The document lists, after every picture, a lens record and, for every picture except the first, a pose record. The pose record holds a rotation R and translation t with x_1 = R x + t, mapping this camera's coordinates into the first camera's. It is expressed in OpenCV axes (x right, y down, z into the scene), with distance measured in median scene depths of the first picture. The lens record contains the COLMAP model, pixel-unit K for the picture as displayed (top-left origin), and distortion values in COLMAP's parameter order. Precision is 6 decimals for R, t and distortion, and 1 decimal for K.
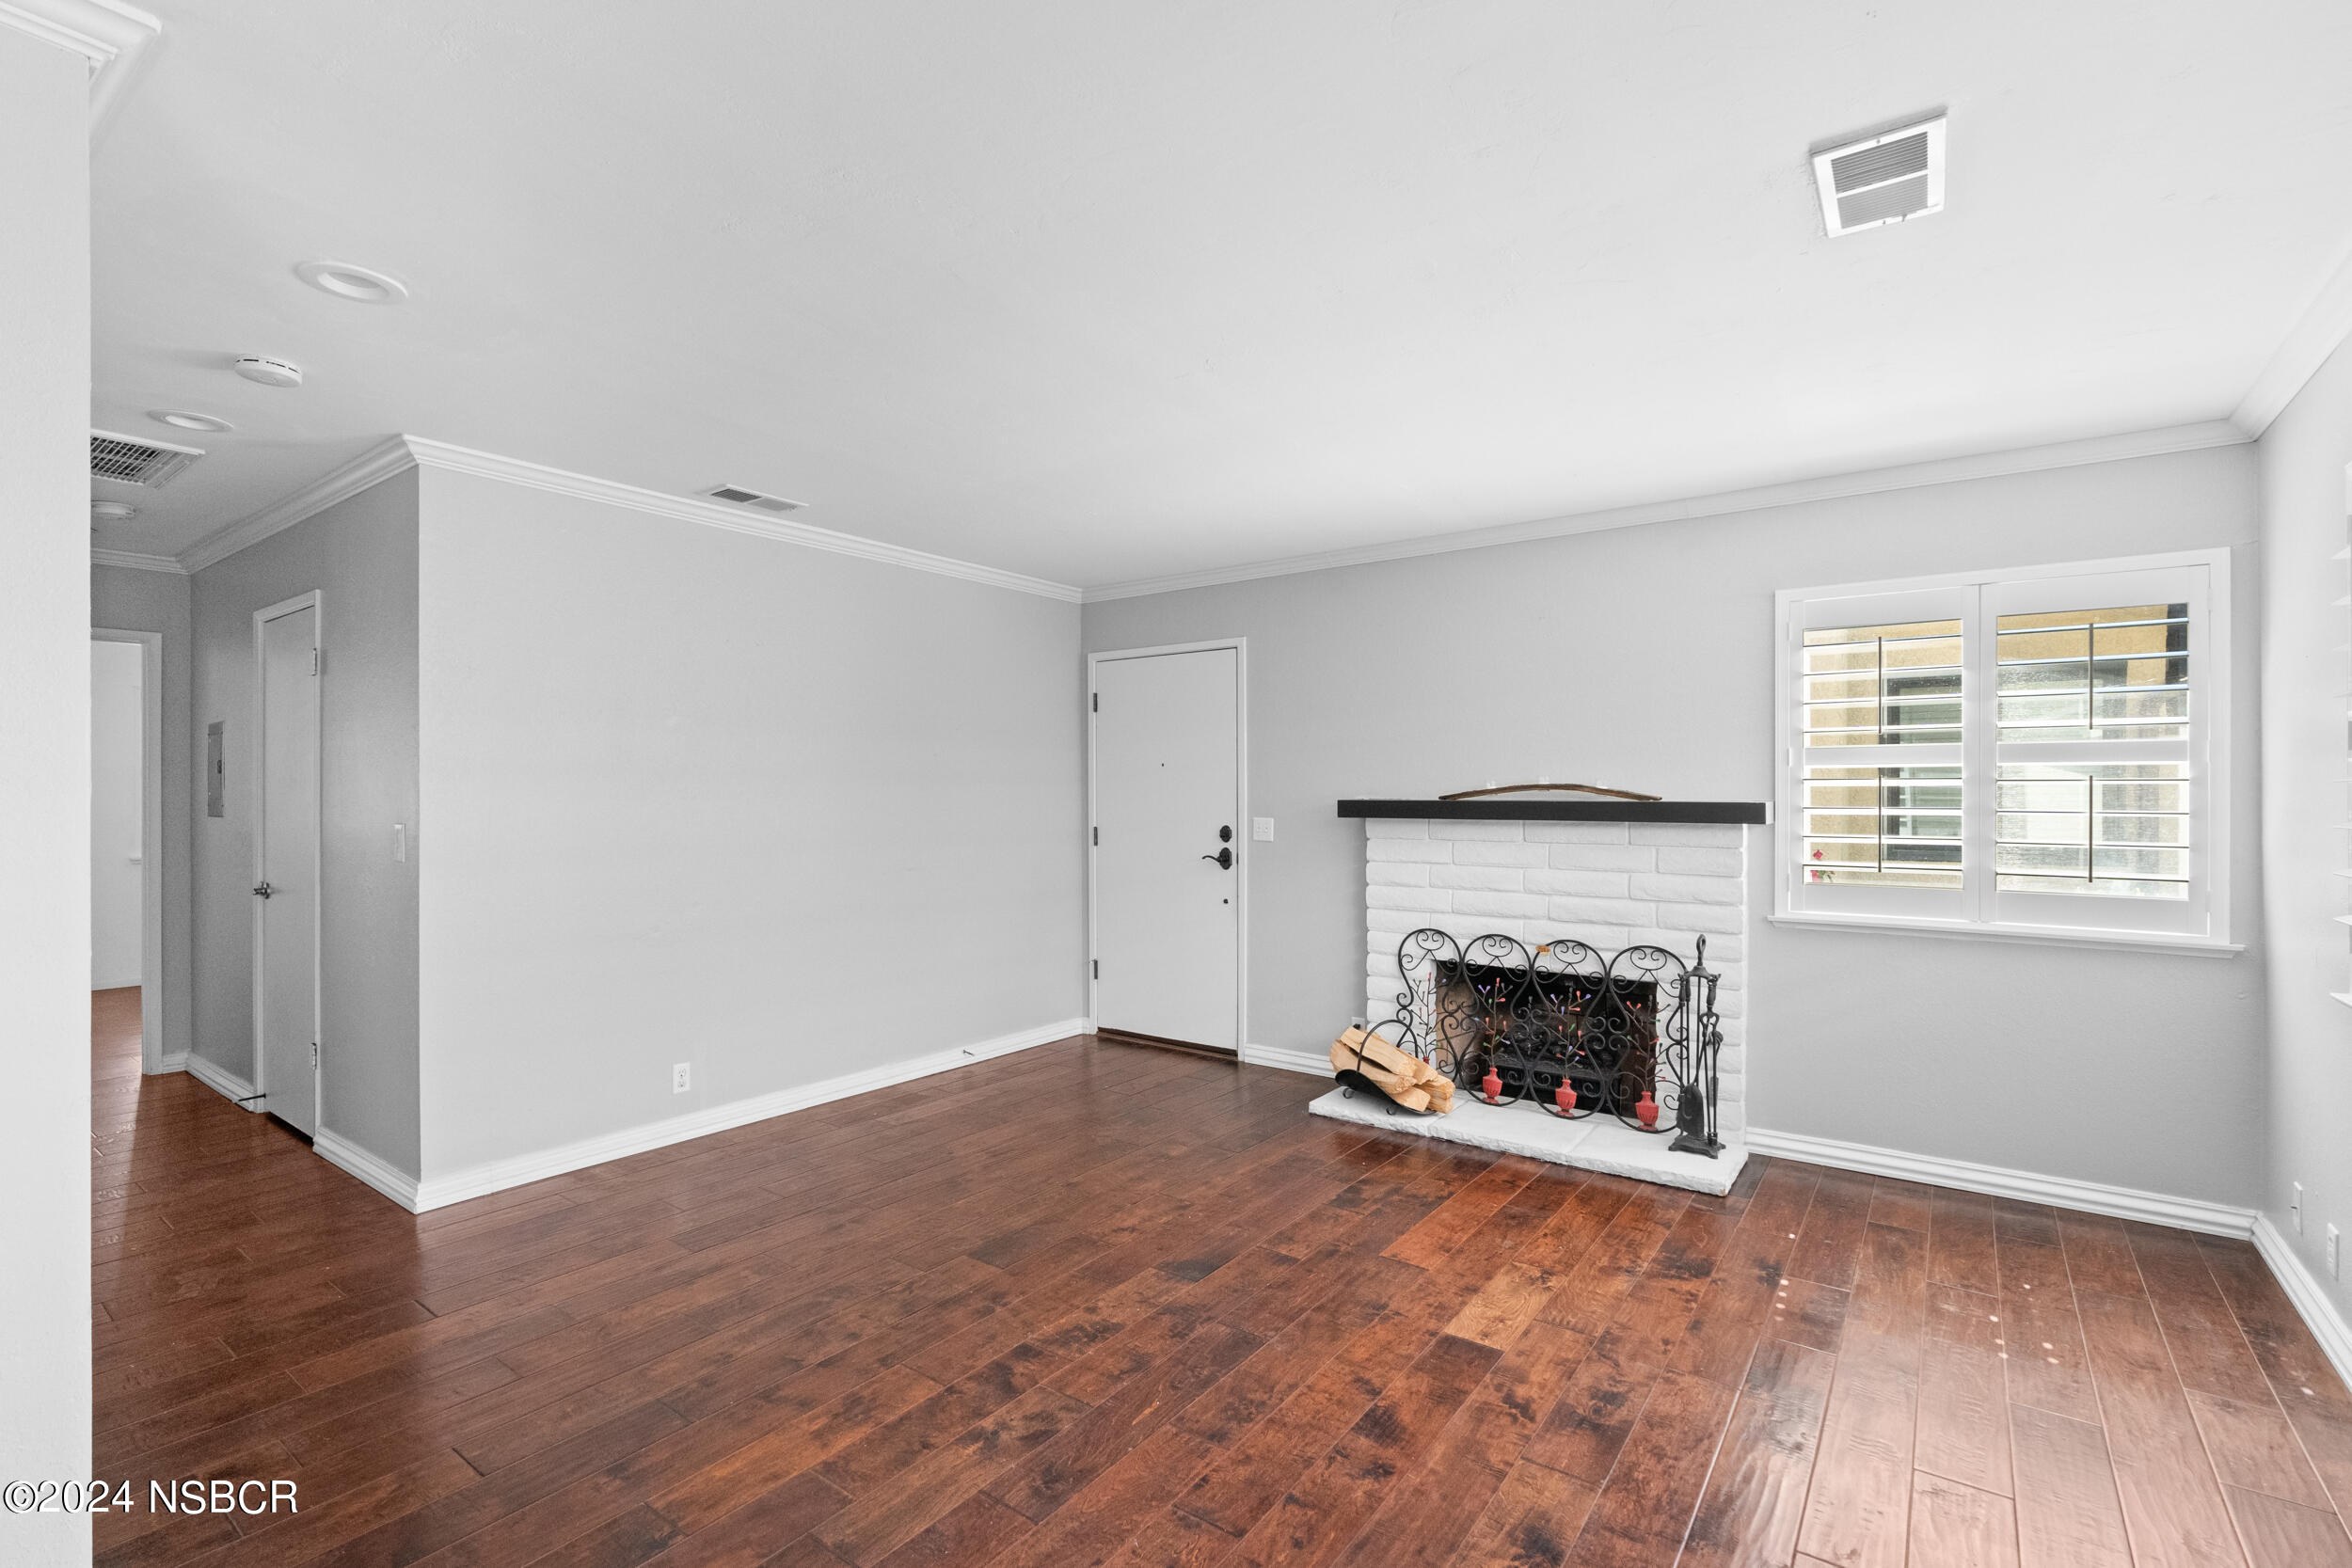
lens RADIAL K [[1072.9, 0, 1168.9], [0, 1072.9, 788.0], [0, 0, 1]] dist [-0.014356, 0.006939]
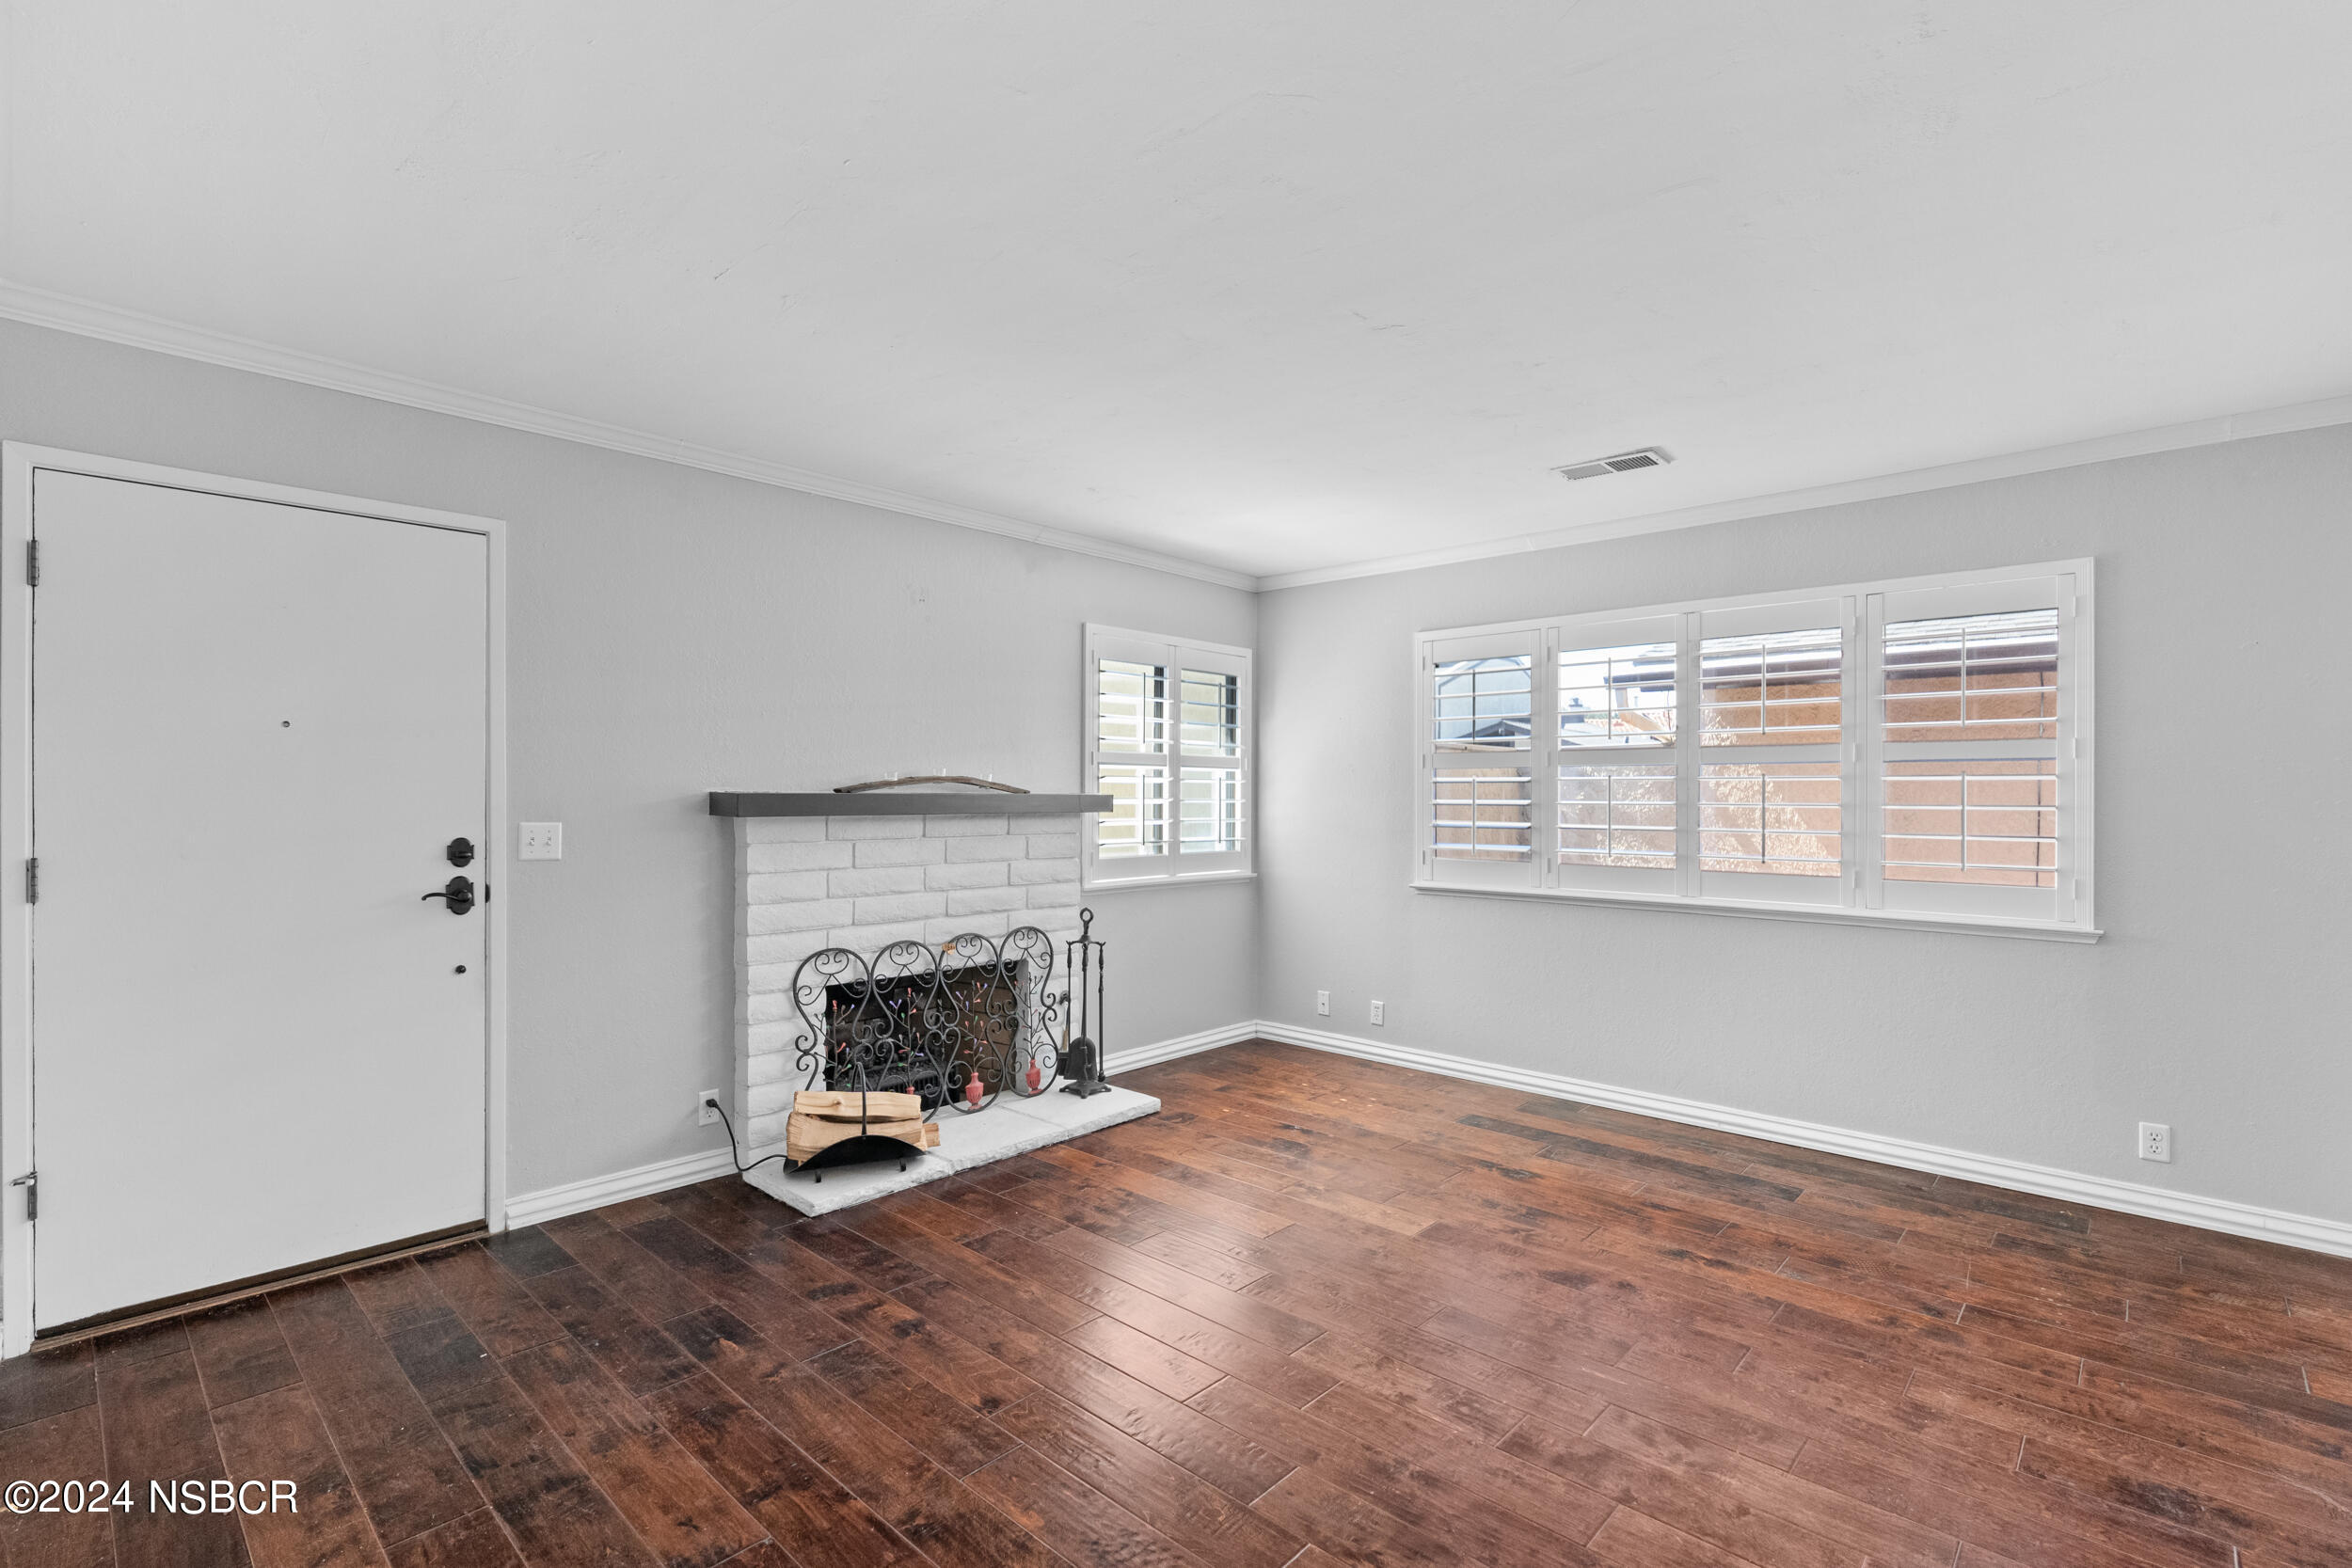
lens RADIAL K [[1072.9, 0, 1168.9], [0, 1072.9, 788.0], [0, 0, 1]] dist [-0.014356, 0.006939]
pose [[0.112712, 0.005424, 0.993613, -0.614509], [-0.007930, 0.999958, -0.004559, 0.010185], [-0.993596, -0.007365, 0.112750, 0.724921]]
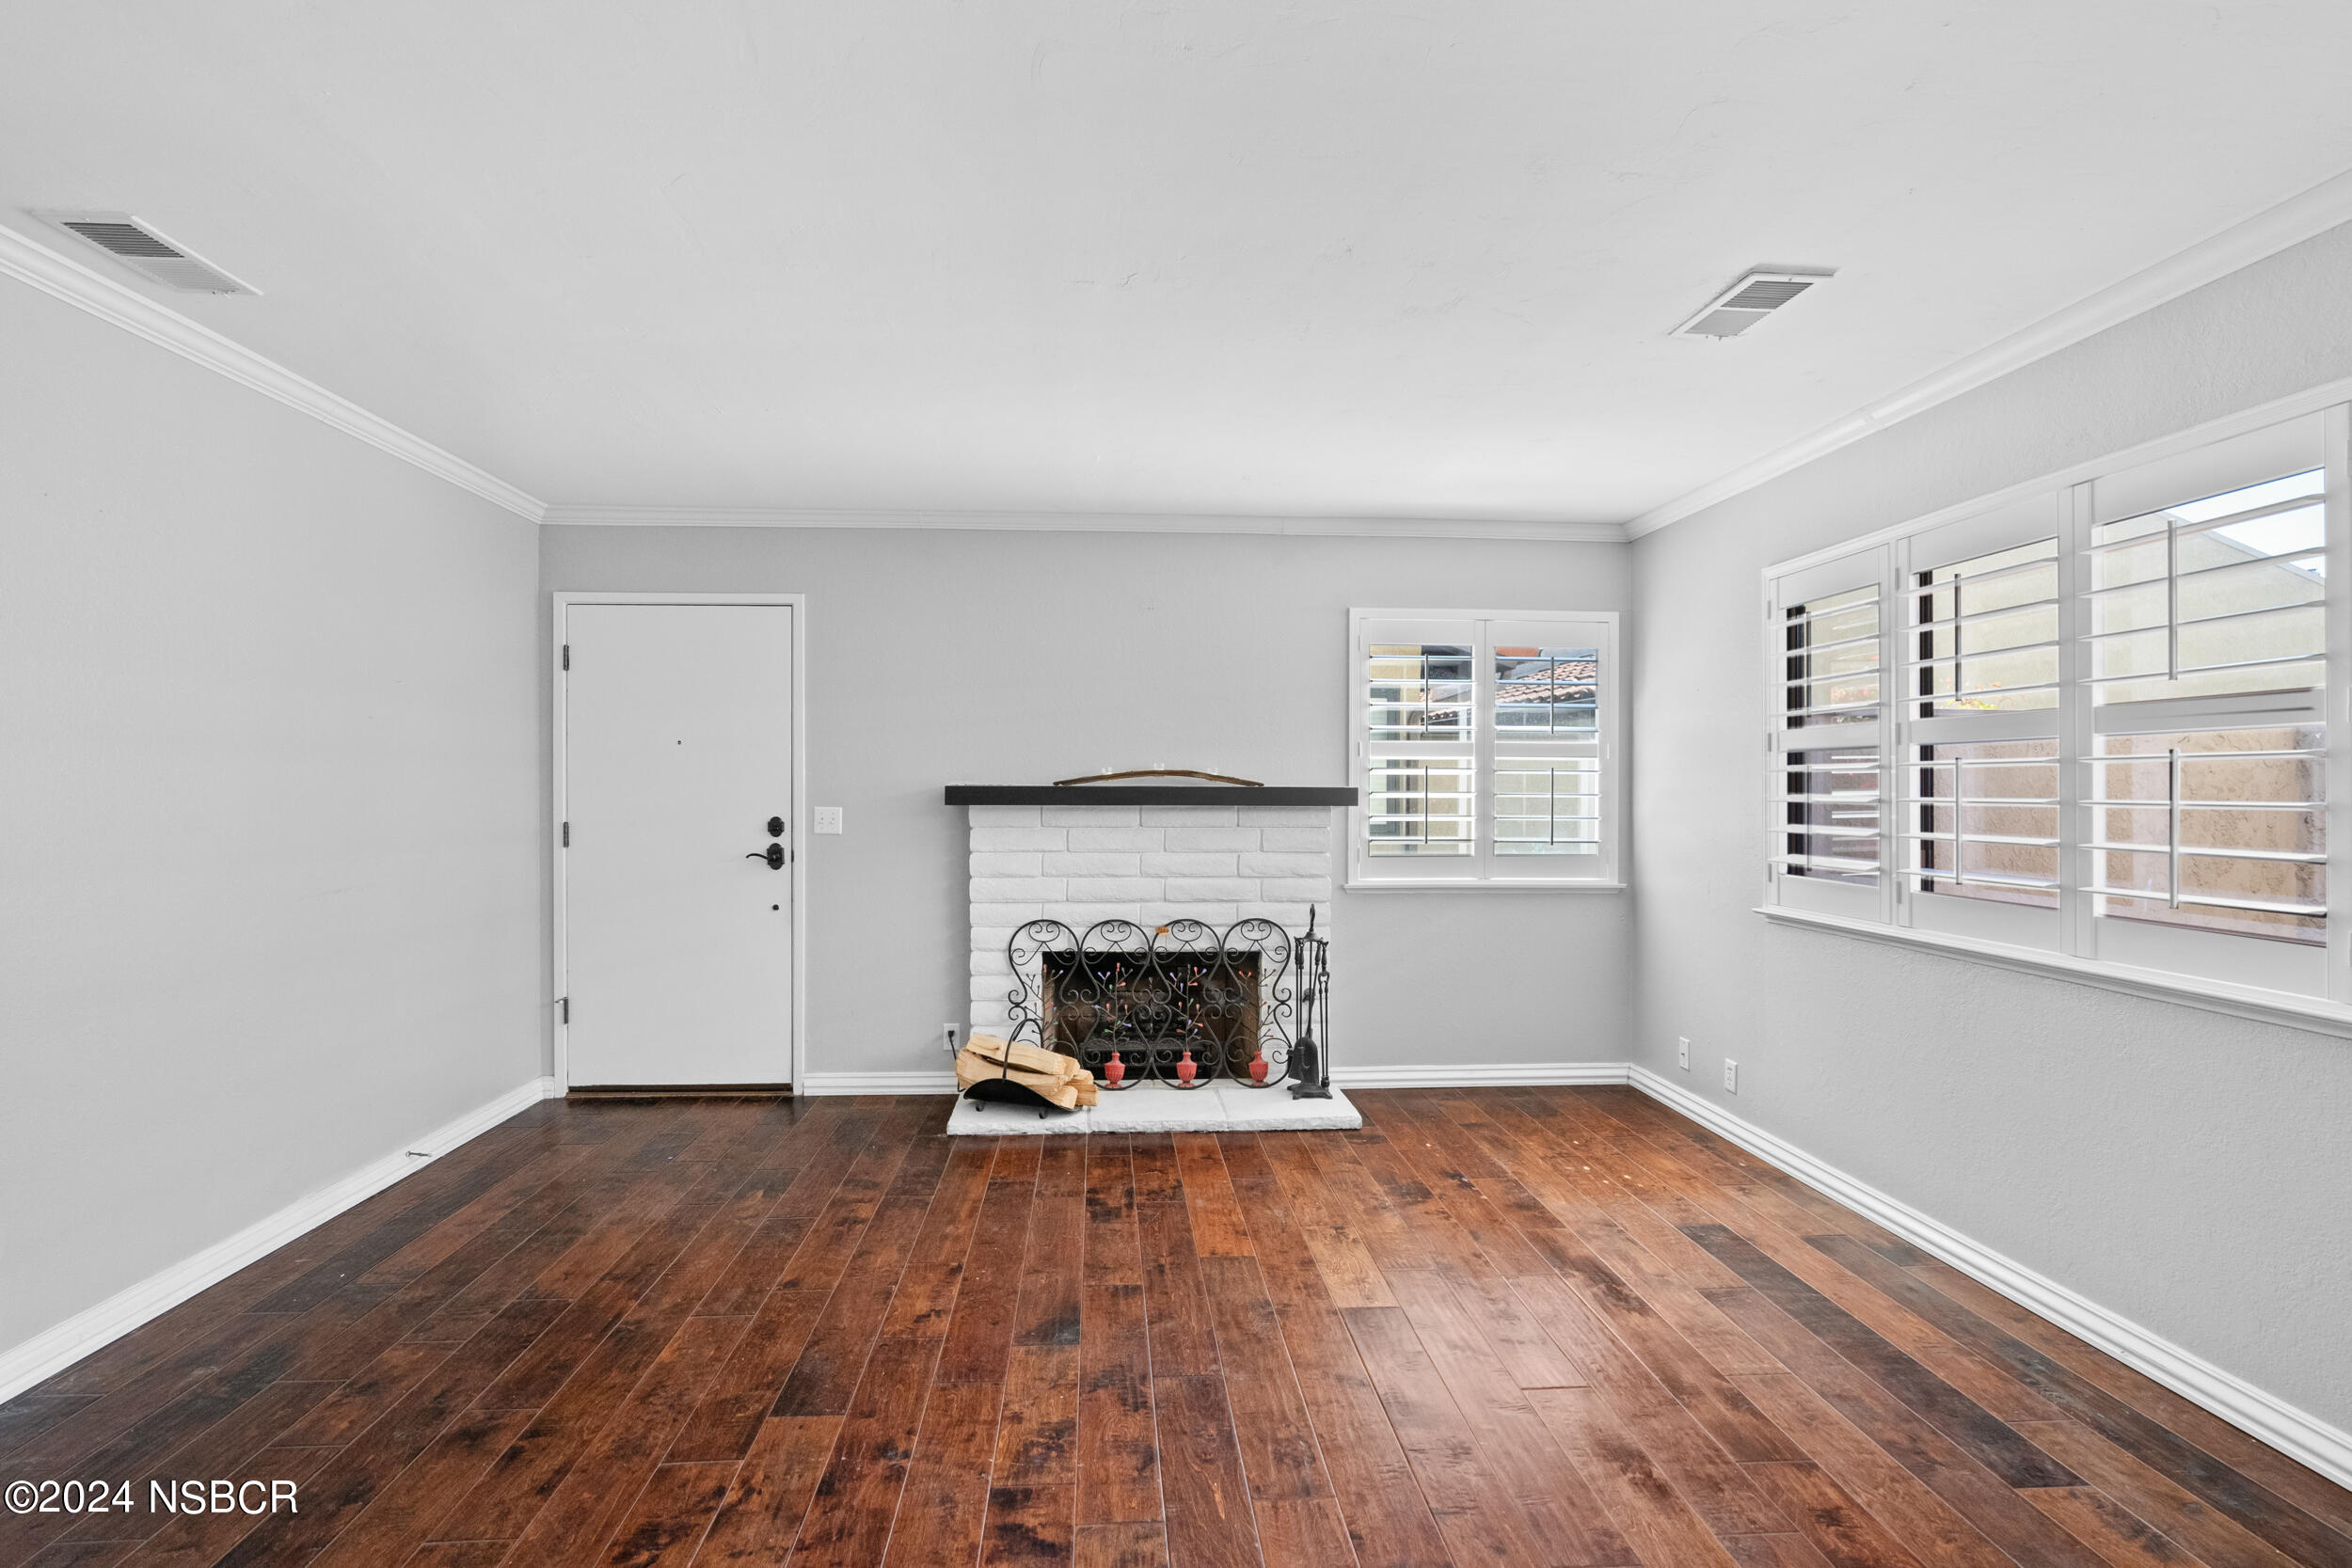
lens RADIAL K [[1087.3, 0, 1168.6], [0, 1087.3, 779.1], [0, 0, 1]] dist [-0.016153, 0.007964]
pose [[0.762014, 0.006021, 0.647532, -0.339241], [-0.005746, 0.999980, -0.002536, 0.007842], [-0.647535, -0.001788, 0.762034, 0.206183]]
